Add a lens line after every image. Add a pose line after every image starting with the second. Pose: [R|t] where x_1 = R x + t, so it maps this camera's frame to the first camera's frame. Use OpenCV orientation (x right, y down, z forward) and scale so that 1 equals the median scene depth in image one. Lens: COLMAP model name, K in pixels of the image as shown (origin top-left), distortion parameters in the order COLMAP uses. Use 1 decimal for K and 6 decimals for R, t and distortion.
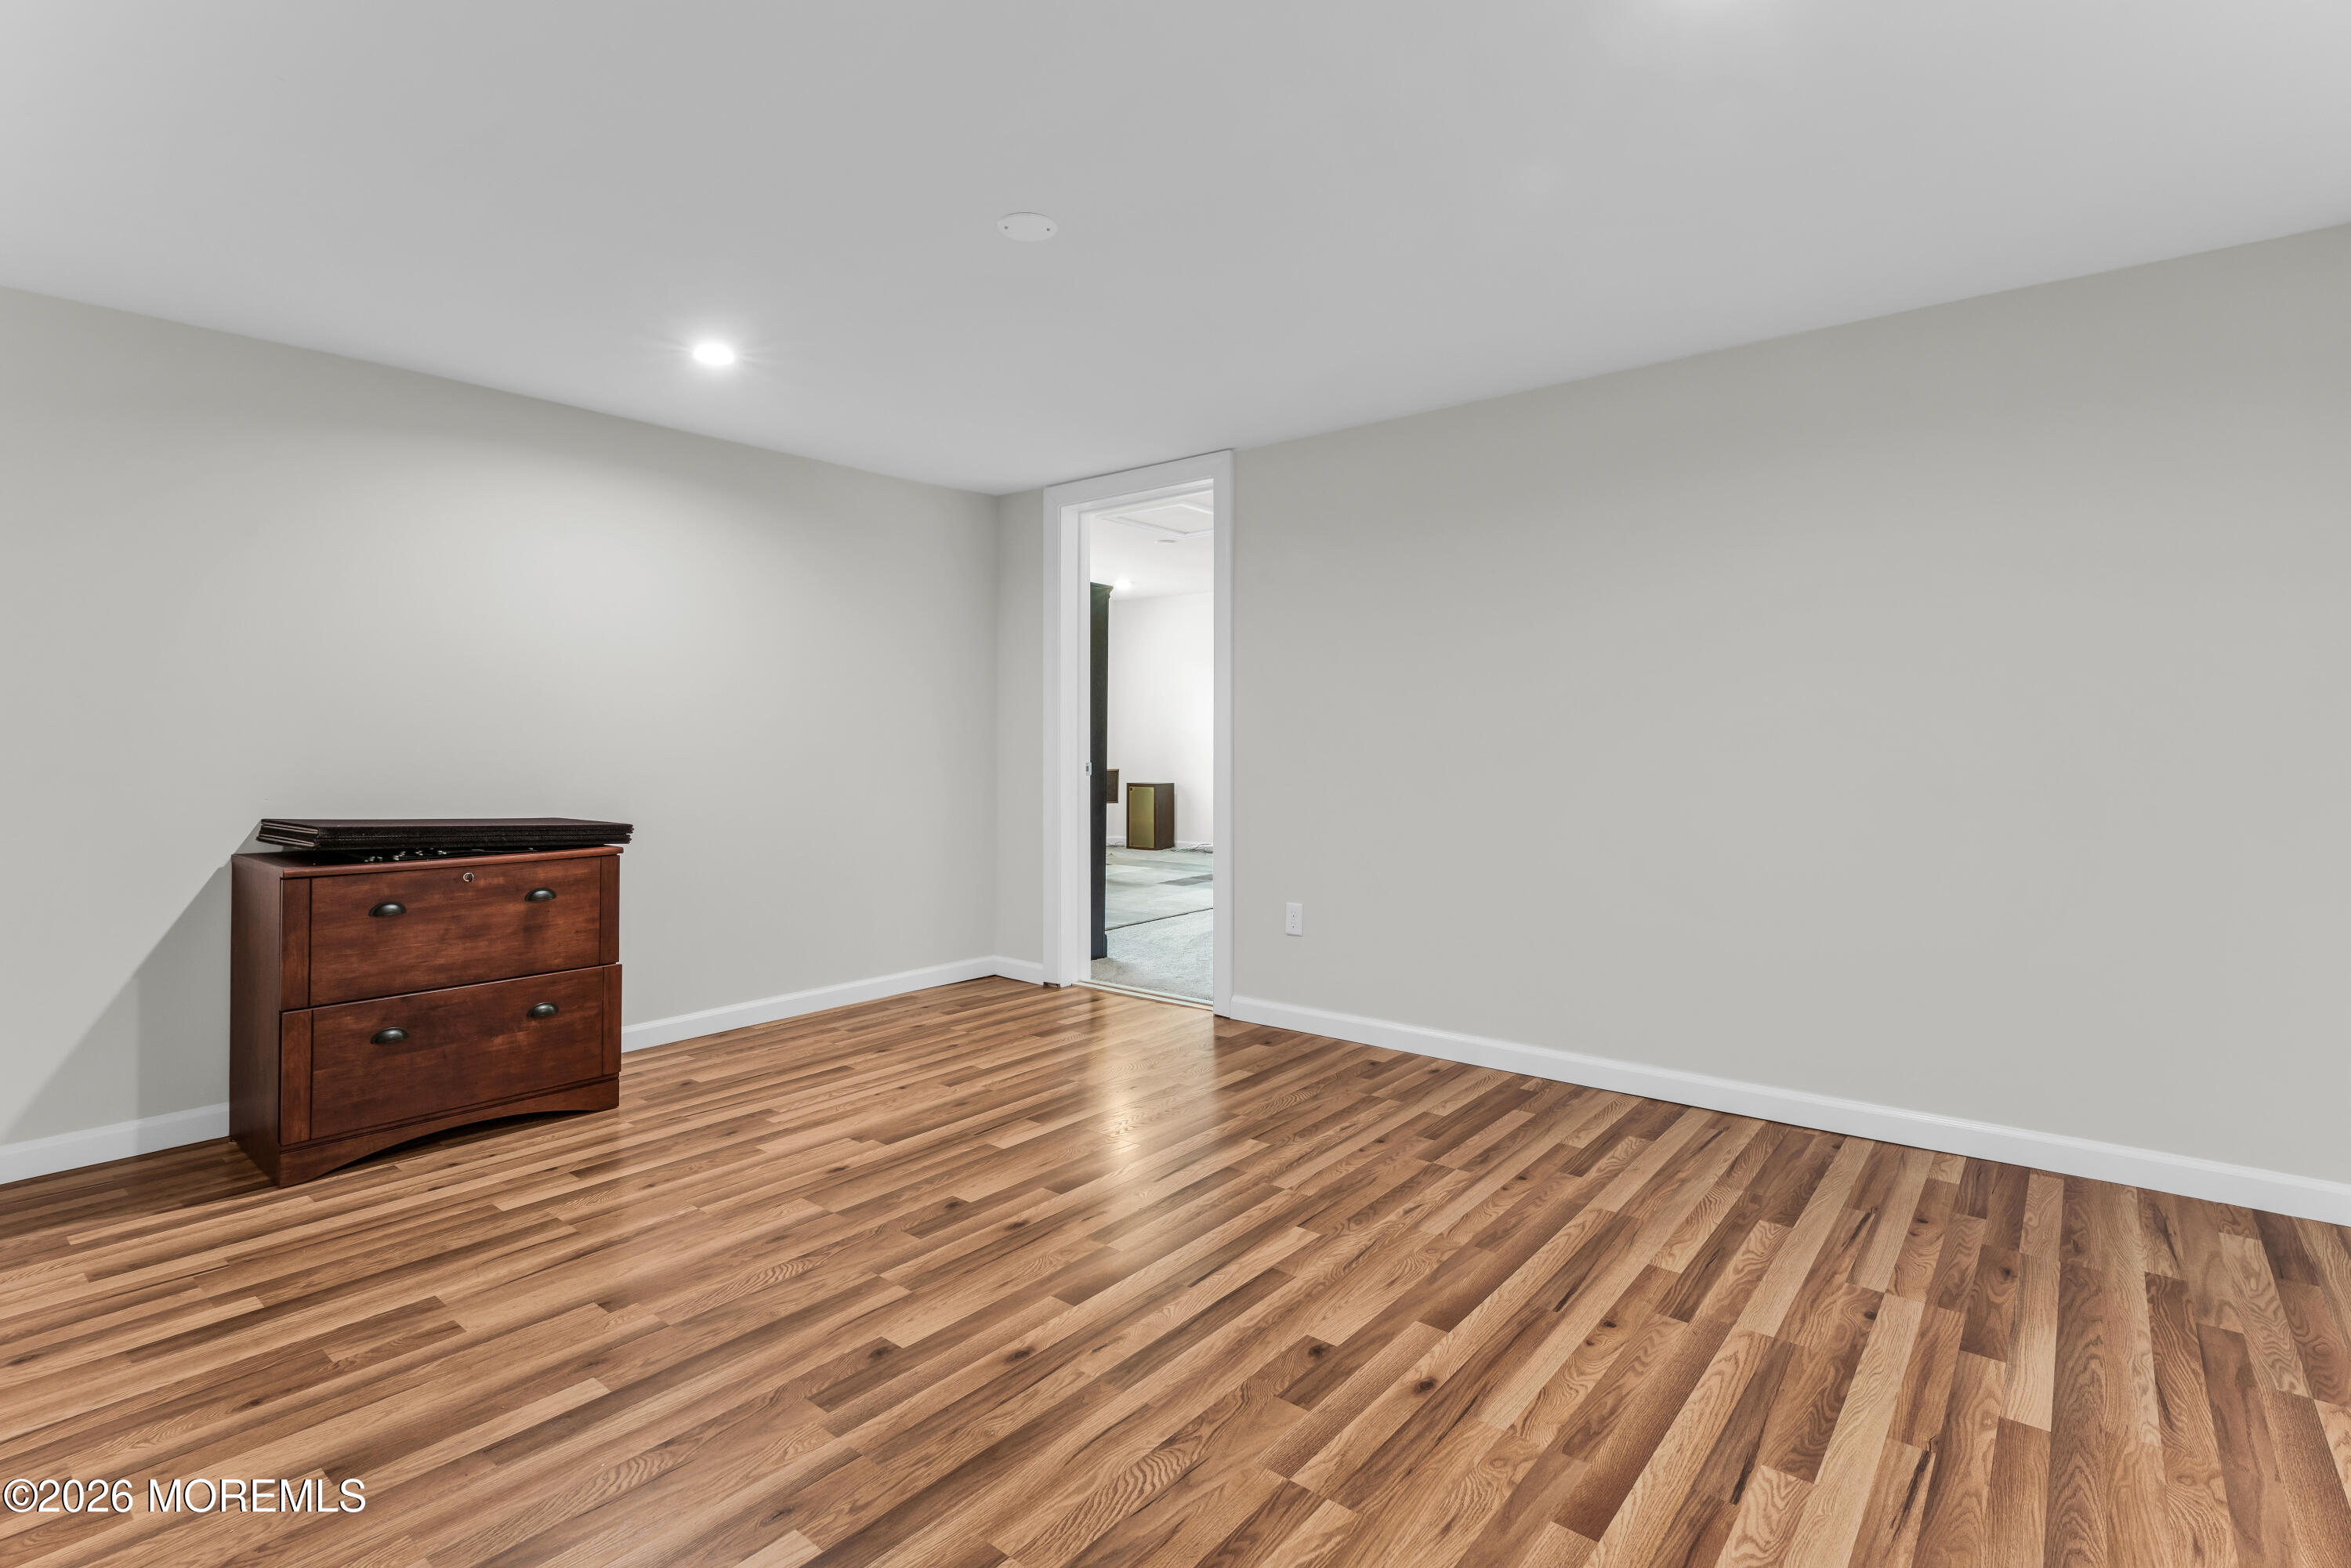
lens RADIAL K [[1122.5, 0, 1169.5], [0, 1122.5, 764.6], [0, 0, 1]] dist [0.000192, 0.000249]
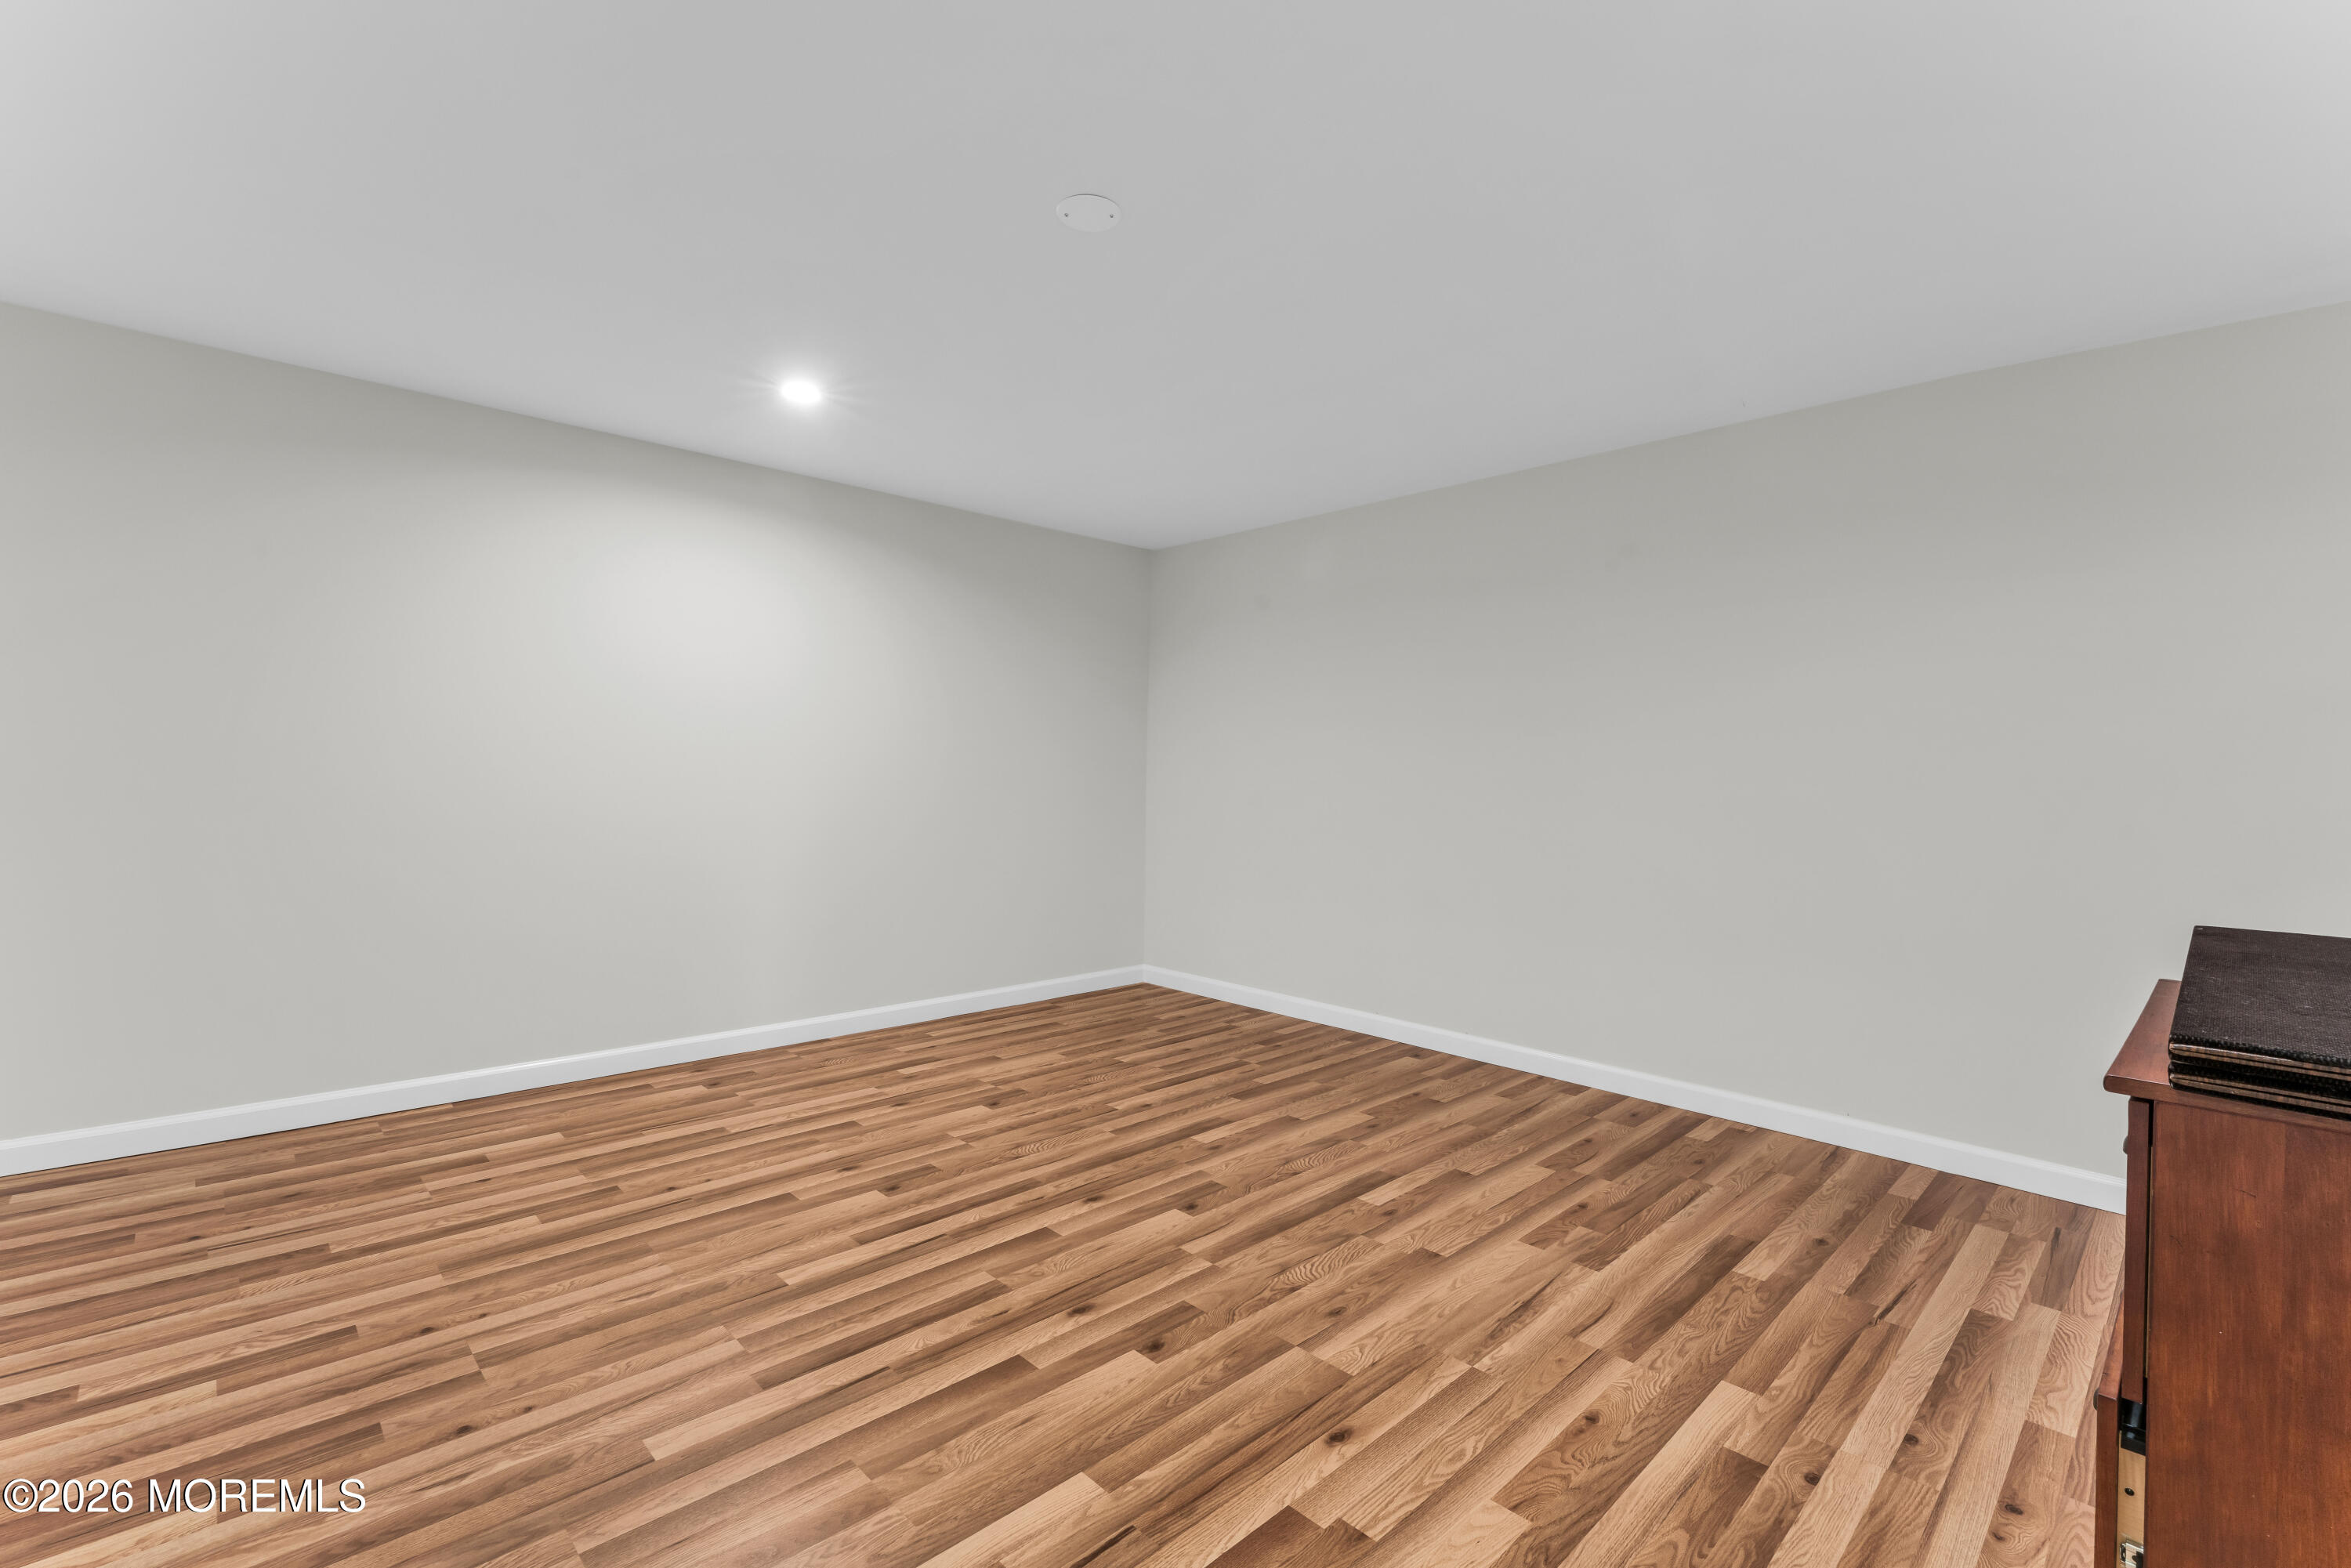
lens RADIAL K [[1129.7, 0, 1168.9], [0, 1129.7, 786.4], [0, 0, 1]] dist [0.000464, -0.000368]
pose [[-0.992504, -0.015347, 0.121248, -0.356104], [-0.011955, 0.999518, 0.028653, -0.041354], [-0.121629, 0.026989, -0.992209, 2.164362]]
